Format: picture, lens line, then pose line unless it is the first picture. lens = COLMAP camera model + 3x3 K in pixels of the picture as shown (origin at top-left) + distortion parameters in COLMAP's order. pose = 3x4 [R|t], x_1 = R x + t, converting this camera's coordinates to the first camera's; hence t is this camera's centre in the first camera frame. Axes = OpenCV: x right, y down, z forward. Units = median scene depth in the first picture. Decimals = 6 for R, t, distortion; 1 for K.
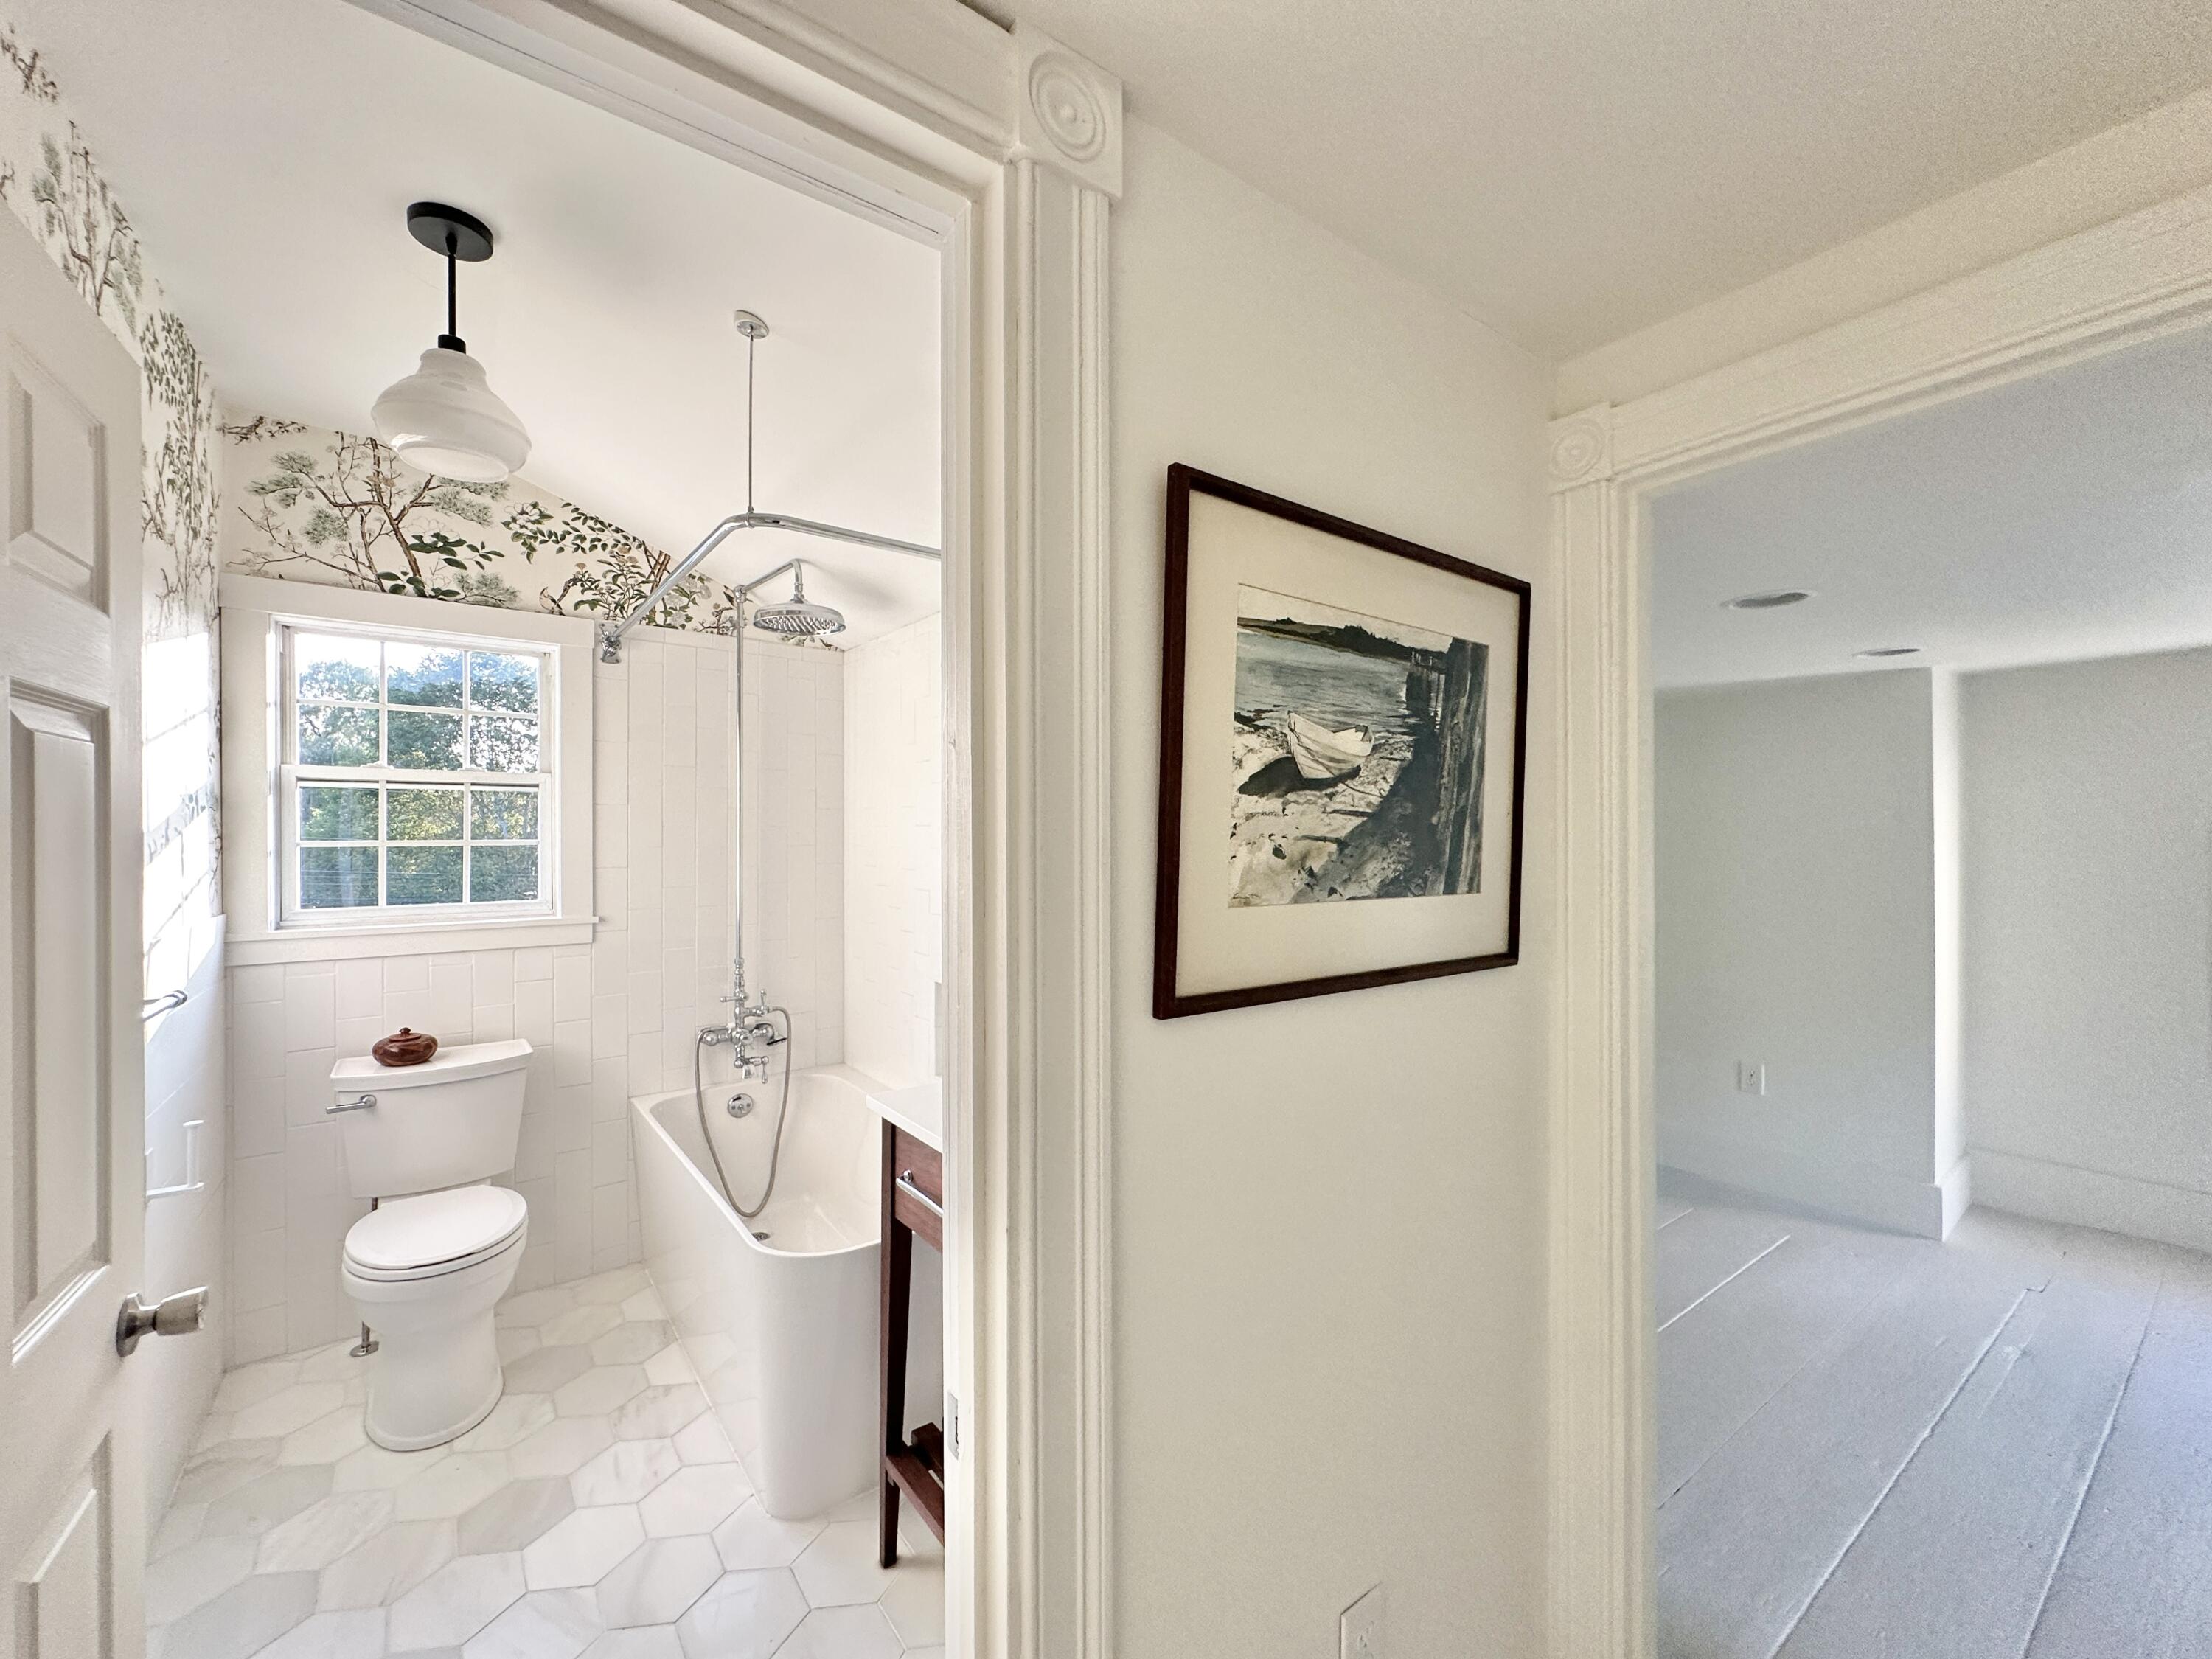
lens RADIAL K [[884.2, 0, 1104.7], [0, 884.2, 831.3], [0, 0, 1]] dist [-0.002570, 0.000404]
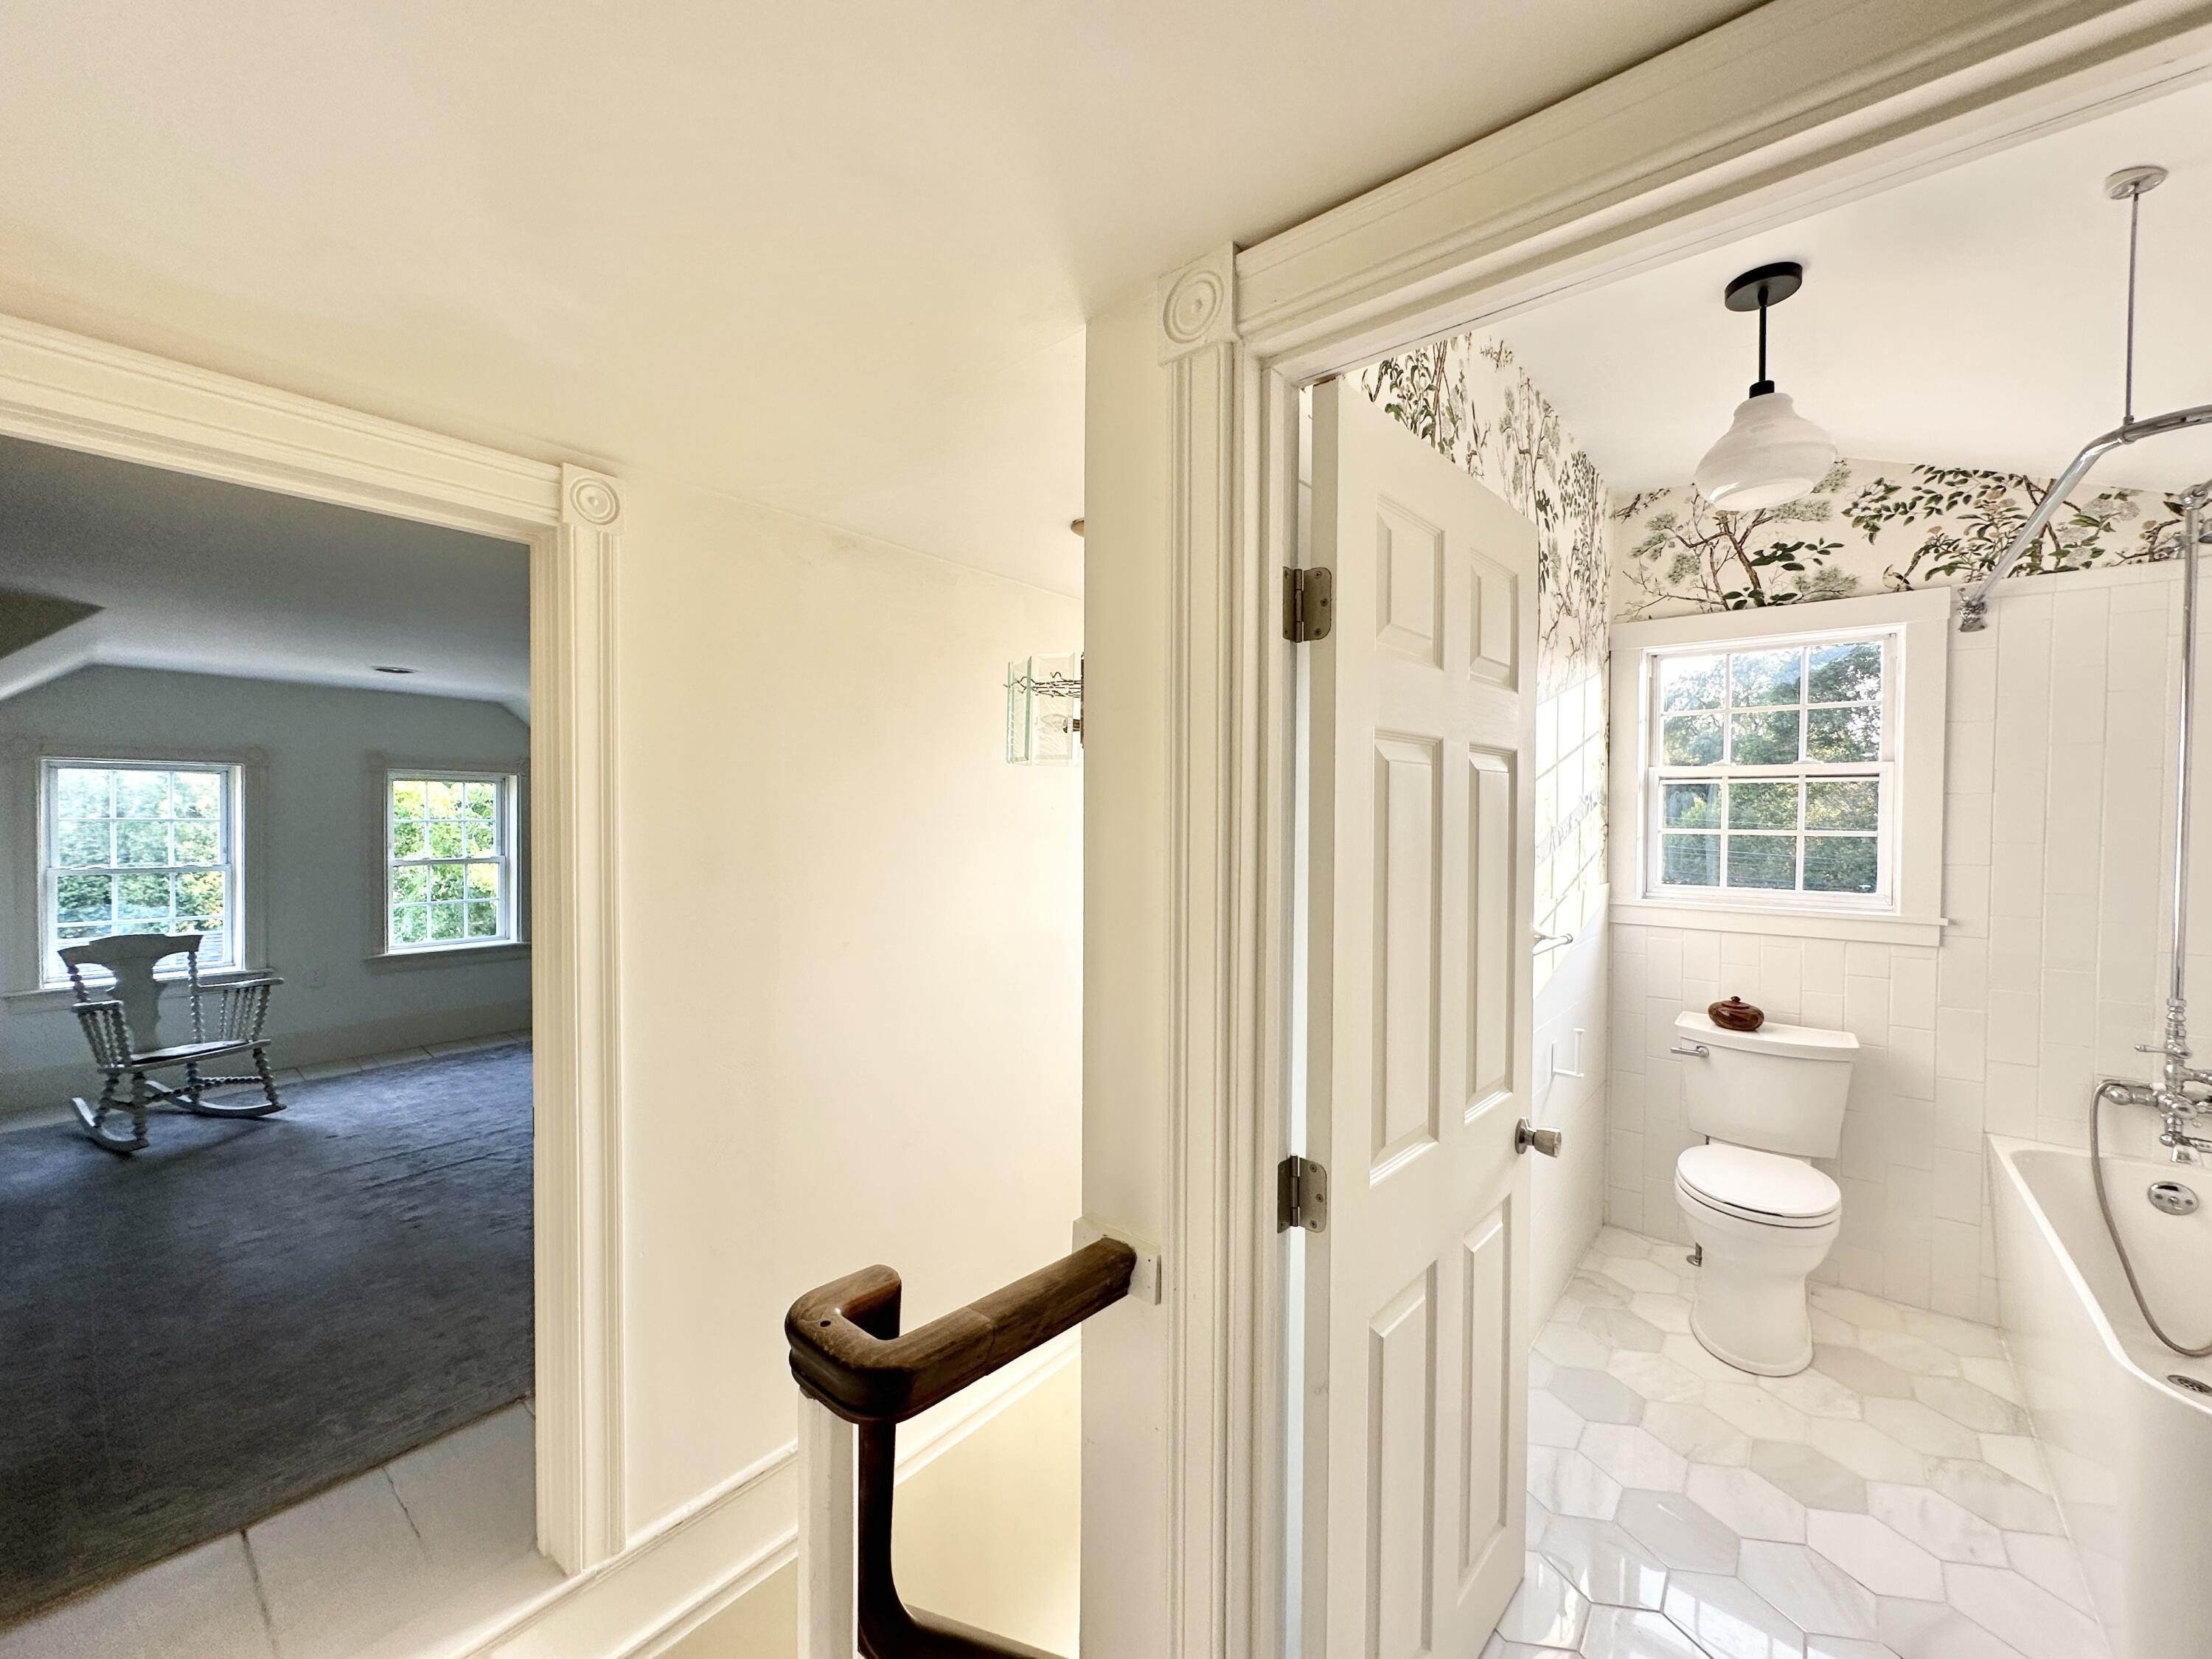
lens RADIAL K [[884.2, 0, 1104.7], [0, 884.2, 831.3], [0, 0, 1]] dist [-0.002570, 0.000404]
pose [[0.233397, 0.022738, -0.972116, 0.104882], [-0.004258, 0.999741, 0.022362, -0.009338], [0.972372, -0.001080, 0.233434, -0.043330]]
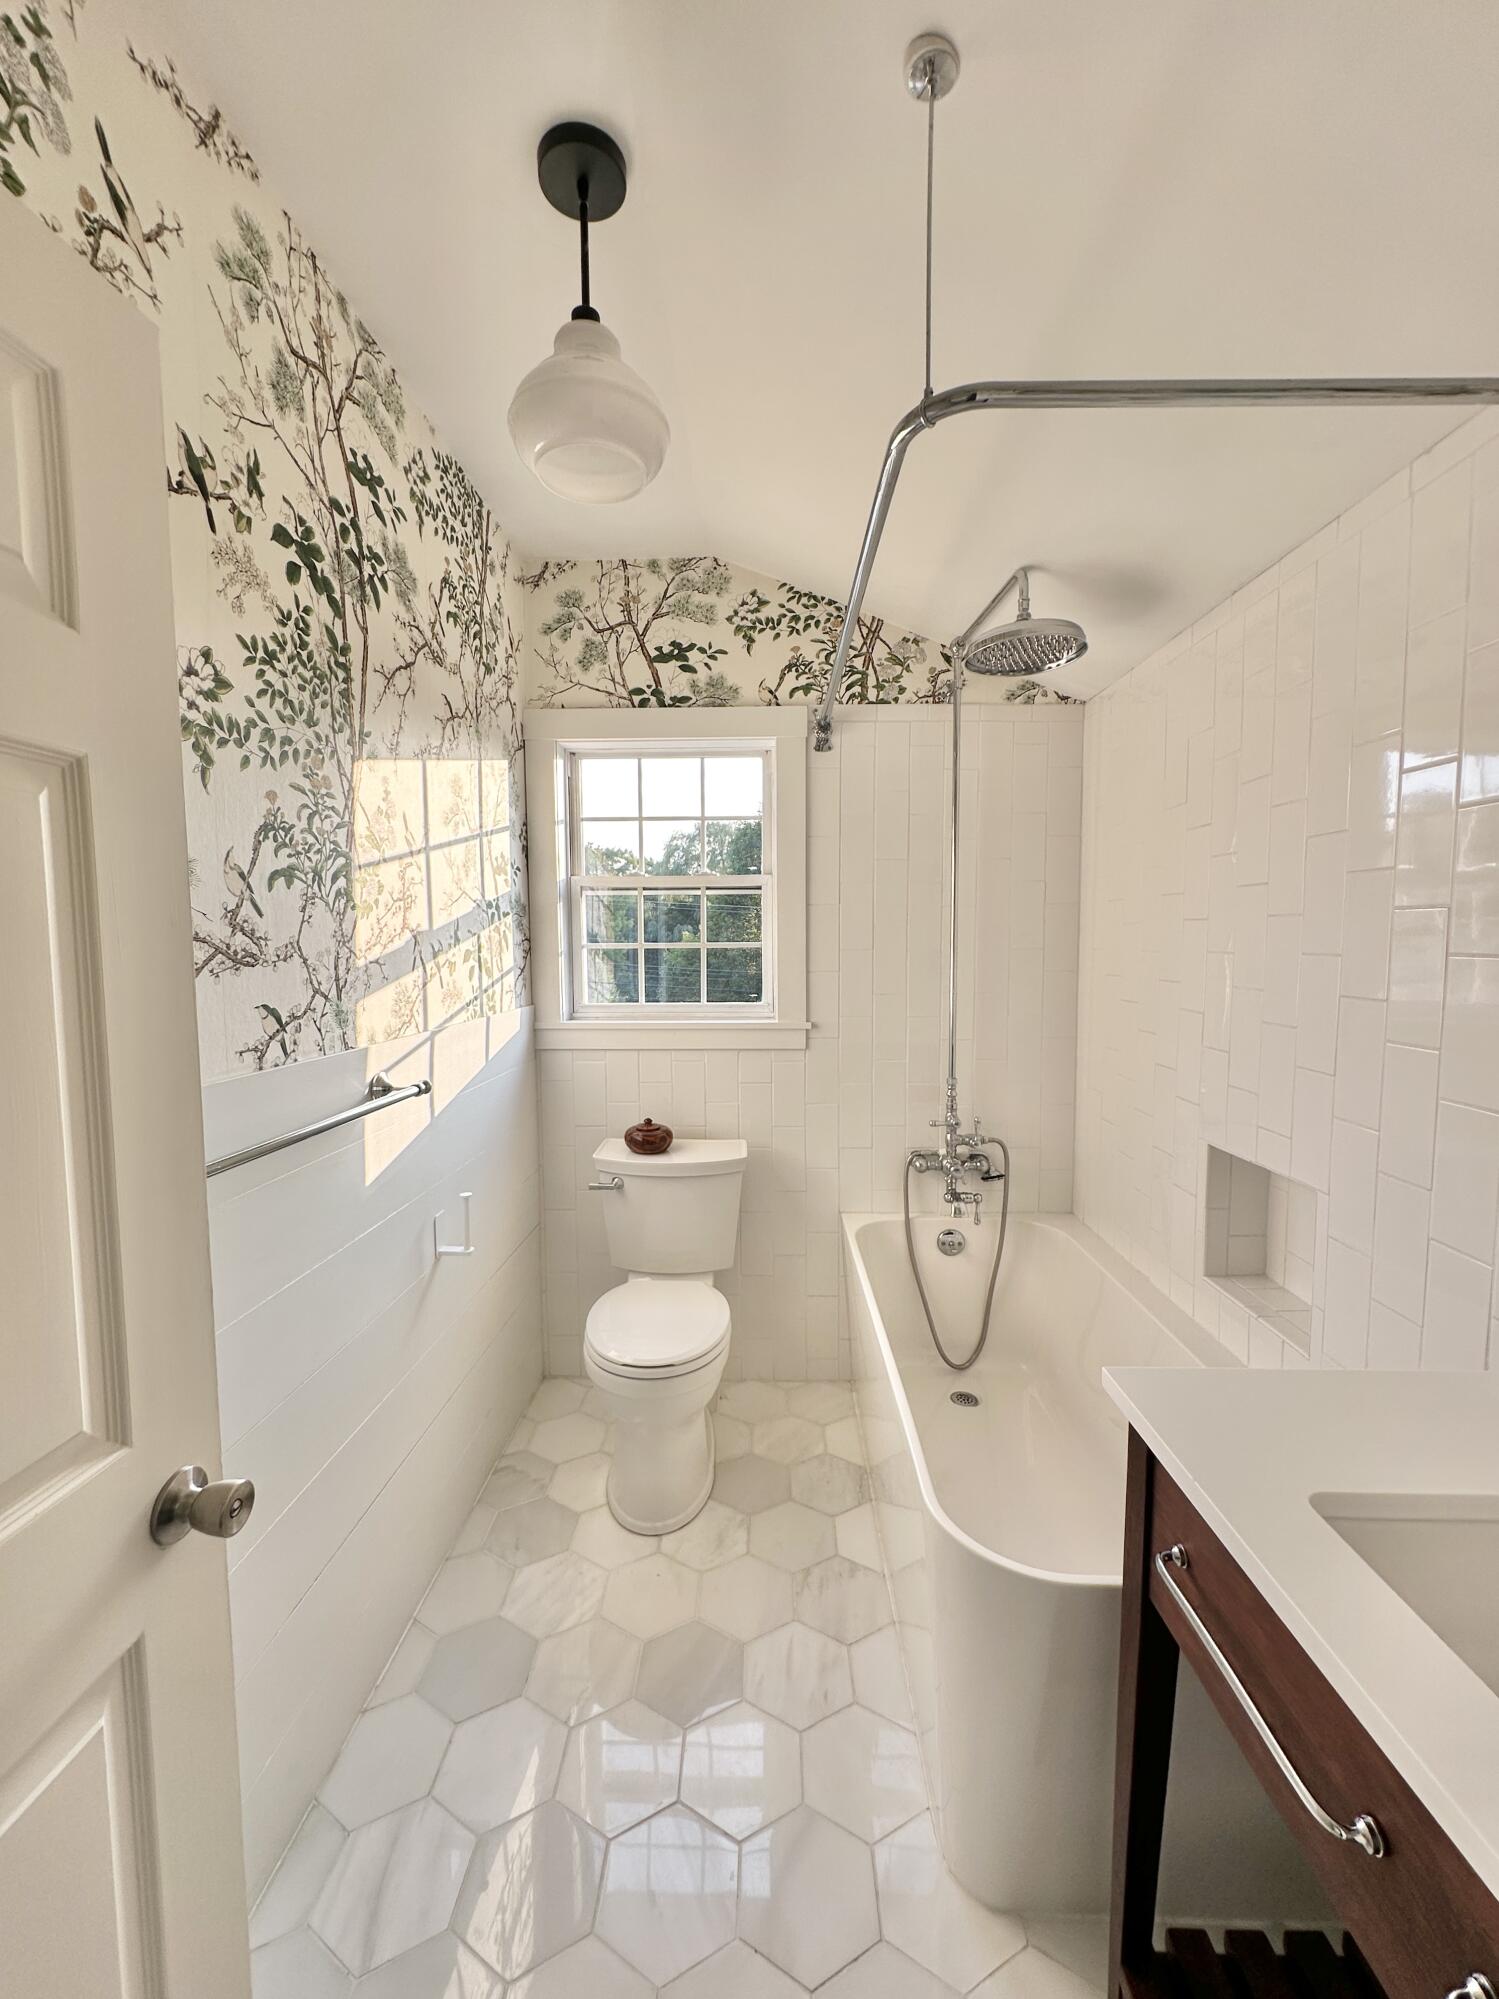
lens RADIAL K [[809.8, 0, 749.5], [0, 809.8, 999.5], [0, 0, 1]] dist [-0.000821, 0.000062]
pose [[0.779069, 0.040302, -0.625641, -0.086382], [0.005550, 0.997449, 0.071164, 0.009921], [0.626913, -0.058914, 0.776858, 0.310334]]
